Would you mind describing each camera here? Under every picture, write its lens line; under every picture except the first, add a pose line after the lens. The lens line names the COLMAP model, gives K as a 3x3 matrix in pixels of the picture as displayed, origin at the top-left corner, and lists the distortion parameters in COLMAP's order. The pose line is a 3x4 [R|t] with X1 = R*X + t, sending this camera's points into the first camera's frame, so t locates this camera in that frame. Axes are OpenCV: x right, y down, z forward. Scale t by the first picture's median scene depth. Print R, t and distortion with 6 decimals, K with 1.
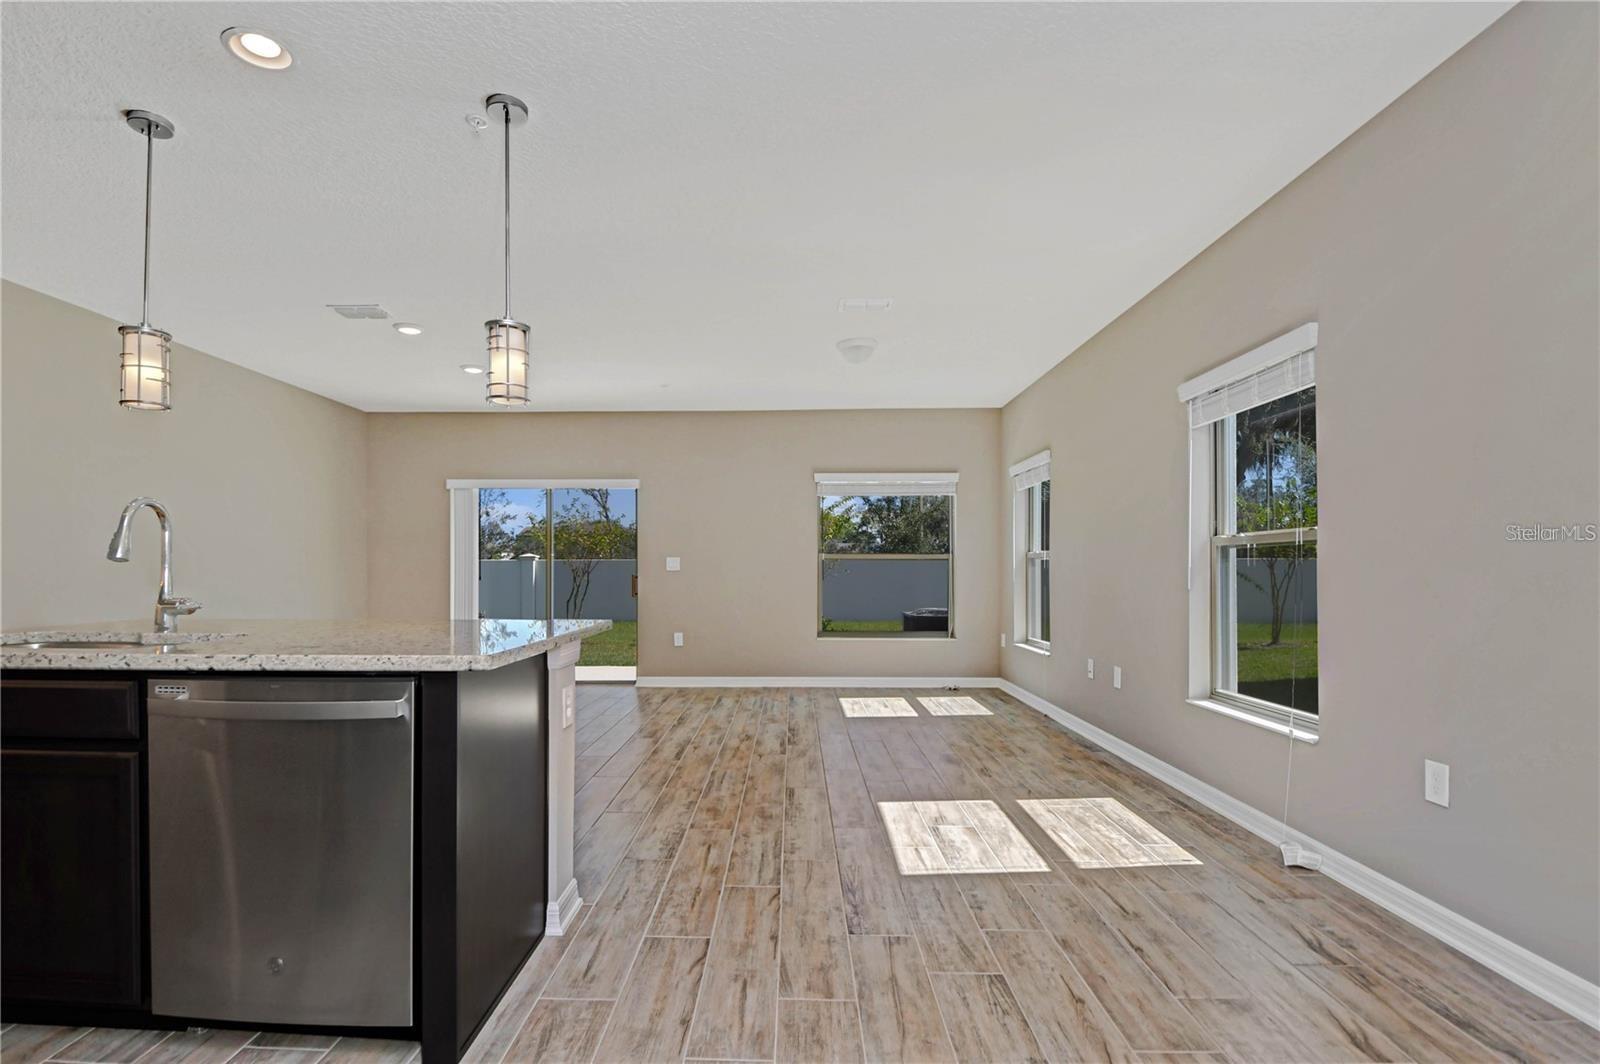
lens RADIAL K [[735.3, 0, 771.0], [0, 735.3, 571.4], [0, 0, 1]] dist [0.007899, -0.014729]
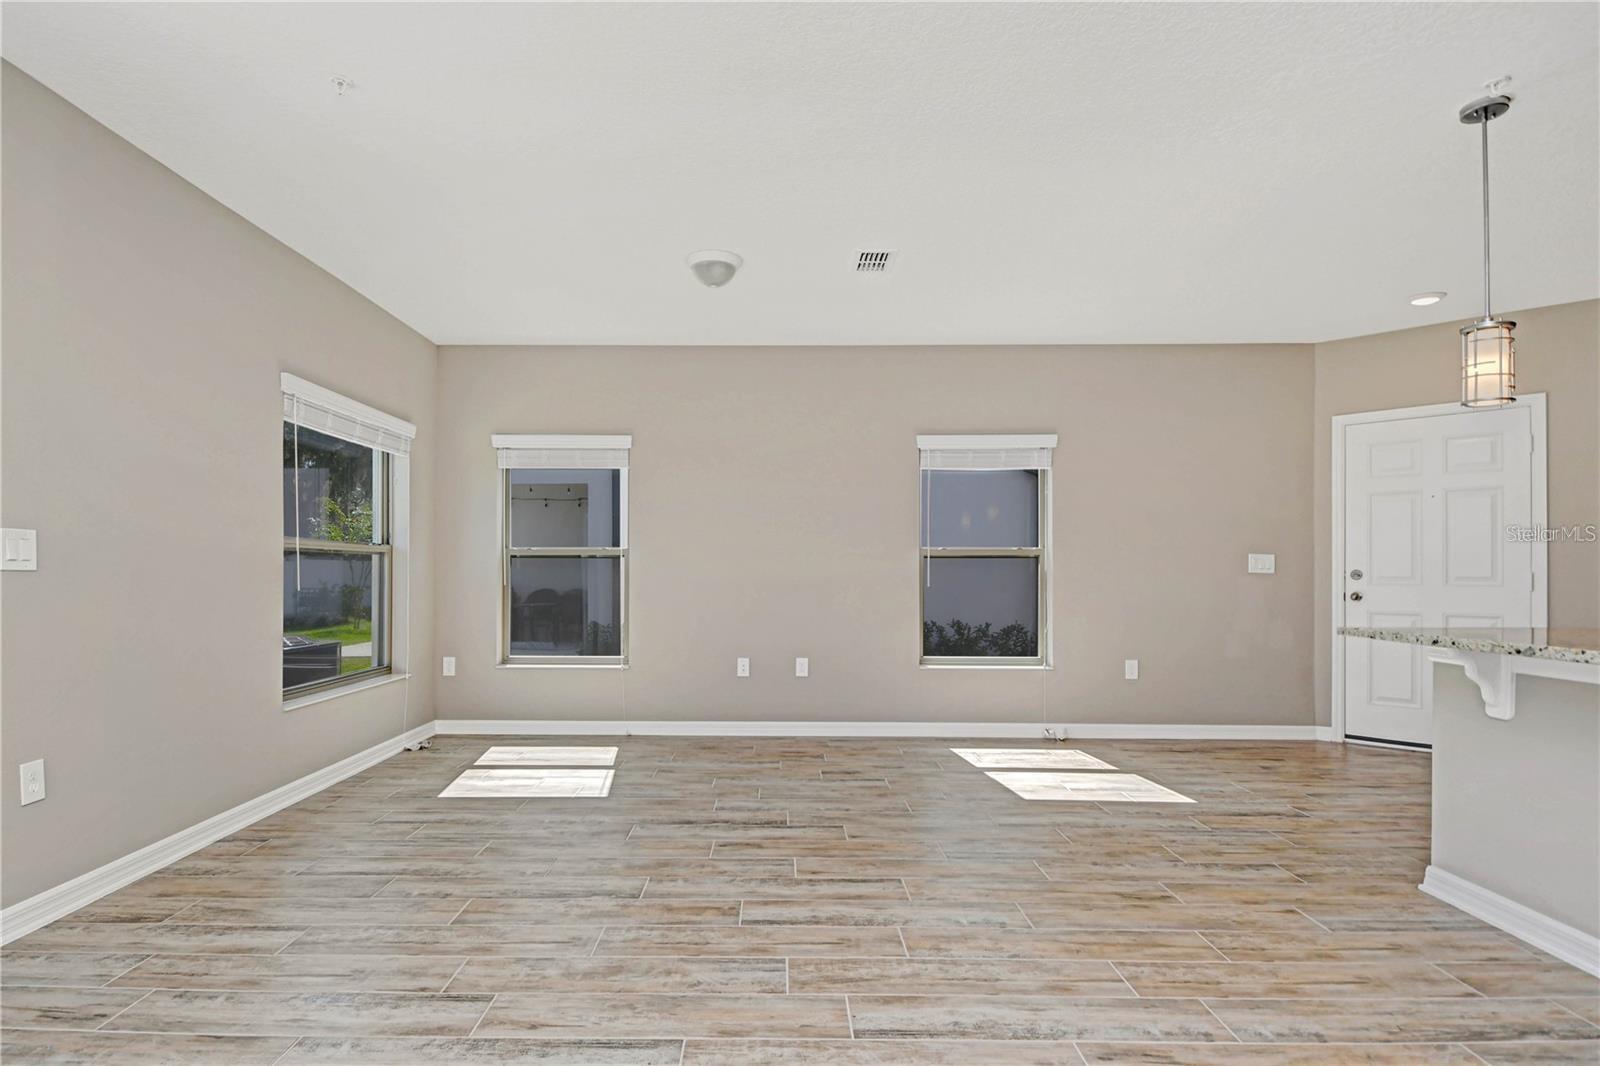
lens RADIAL K [[825.1, 0, 789.4], [0, 825.1, 574.6], [0, 0, 1]] dist [0.000856, -0.000898]
pose [[-0.026546, -0.005765, 0.999631, -1.367031], [-0.007126, 0.999959, 0.005578, -0.001257], [-0.999622, -0.006975, -0.026586, 1.877359]]
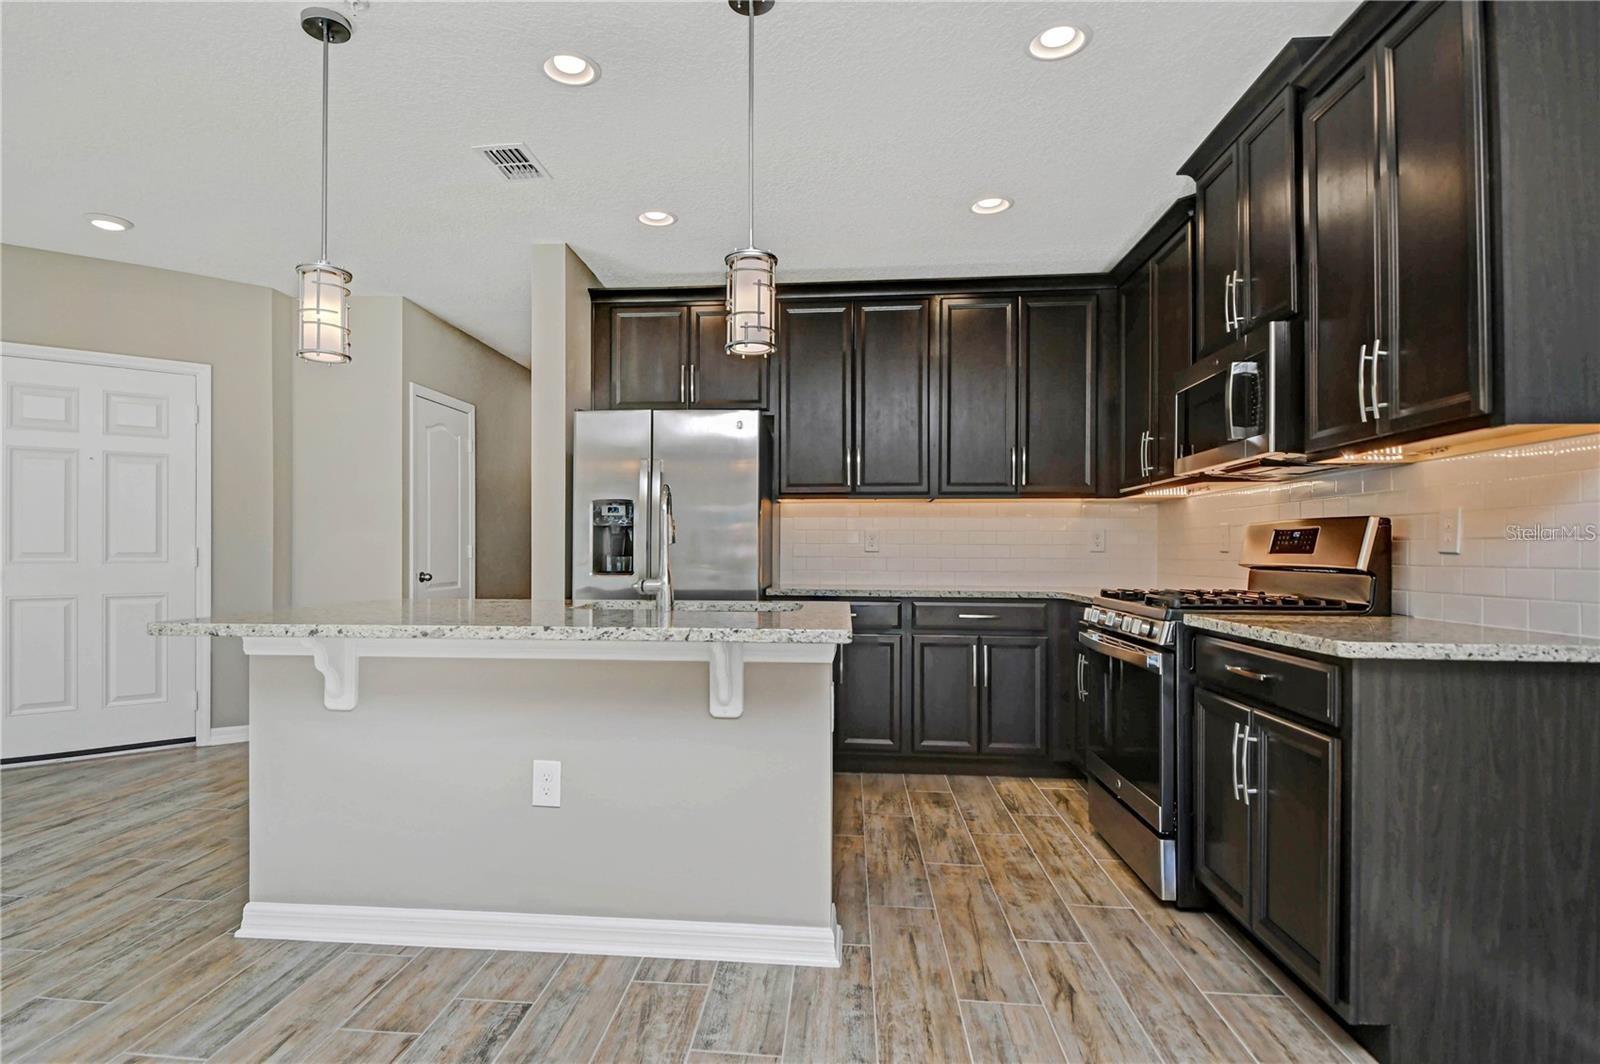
lens RADIAL K [[822.1, 0, 749.5], [0, 822.1, 545.9], [0, 0, 1]] dist [0.000969, -0.011426]
pose [[-0.996992, -0.003615, 0.077415, -0.897979], [-0.004370, 0.999944, -0.009595, 0.000457], [-0.077376, -0.009904, -0.996953, 1.850993]]
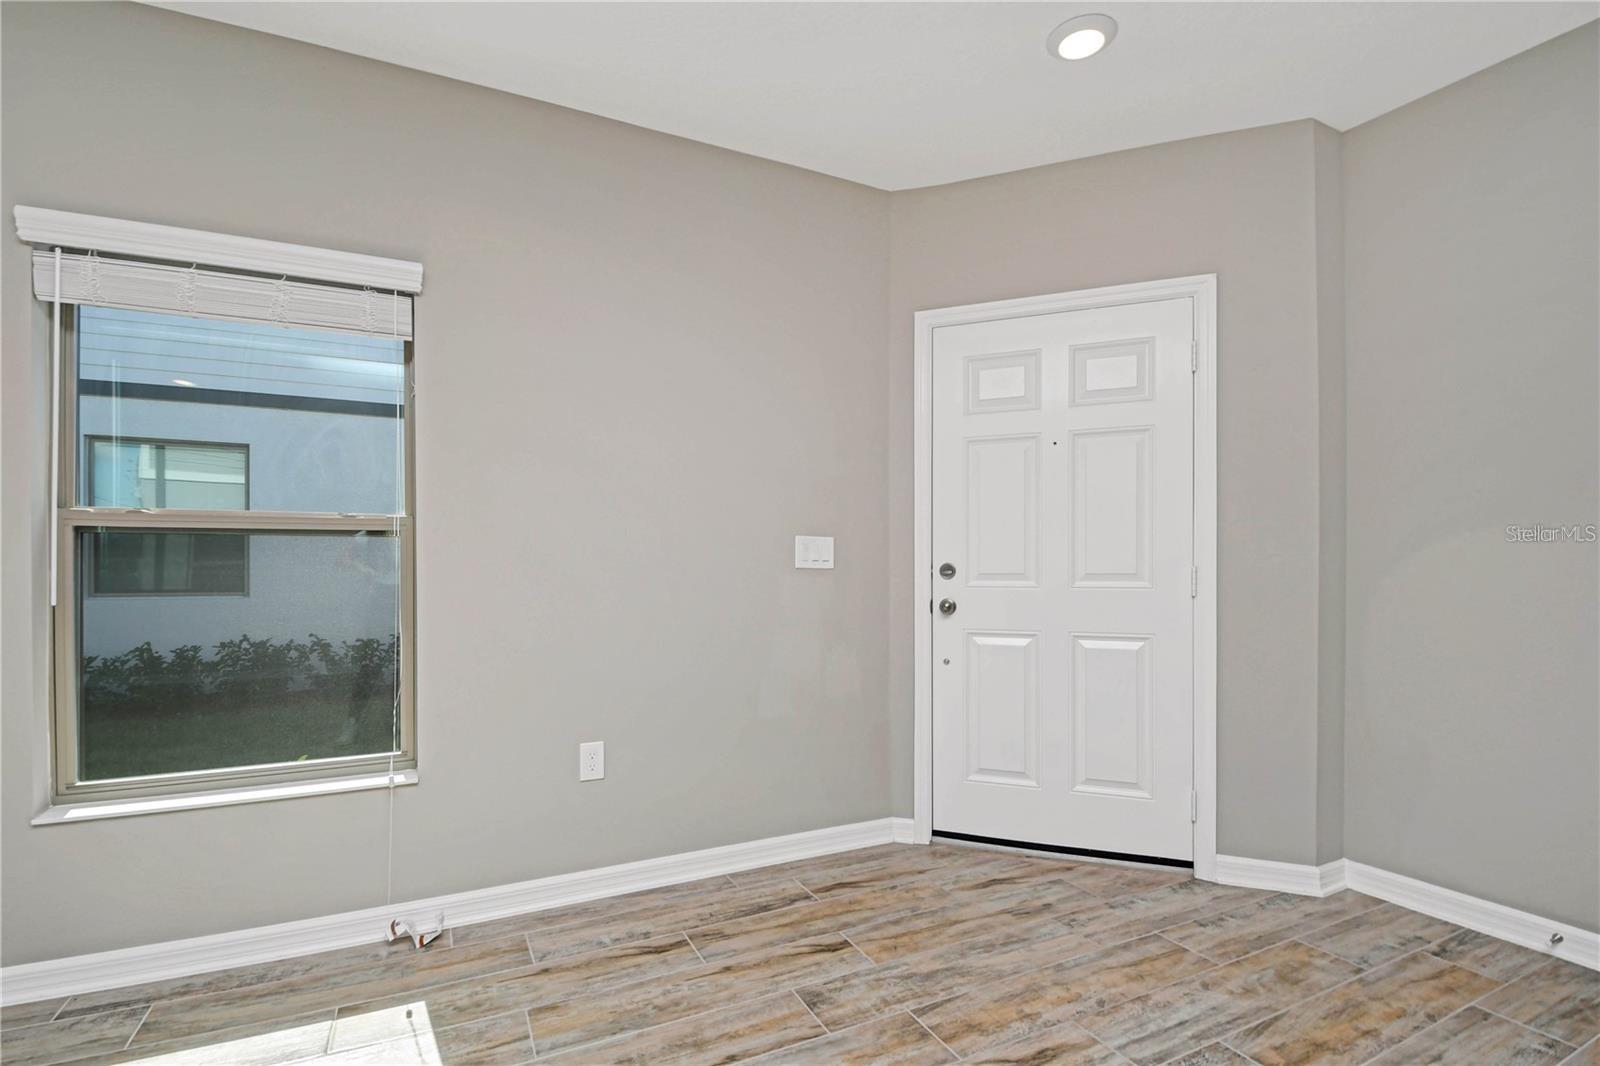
lens RADIAL K [[735.3, 0, 771.0], [0, 735.3, 572.4], [0, 0, 1]] dist [0.007899, -0.014729]
pose [[-0.466255, -0.010715, 0.884586, -0.176102], [-0.005960, 0.999942, 0.008971, -0.006498], [-0.884630, -0.001089, -0.466292, 1.150572]]
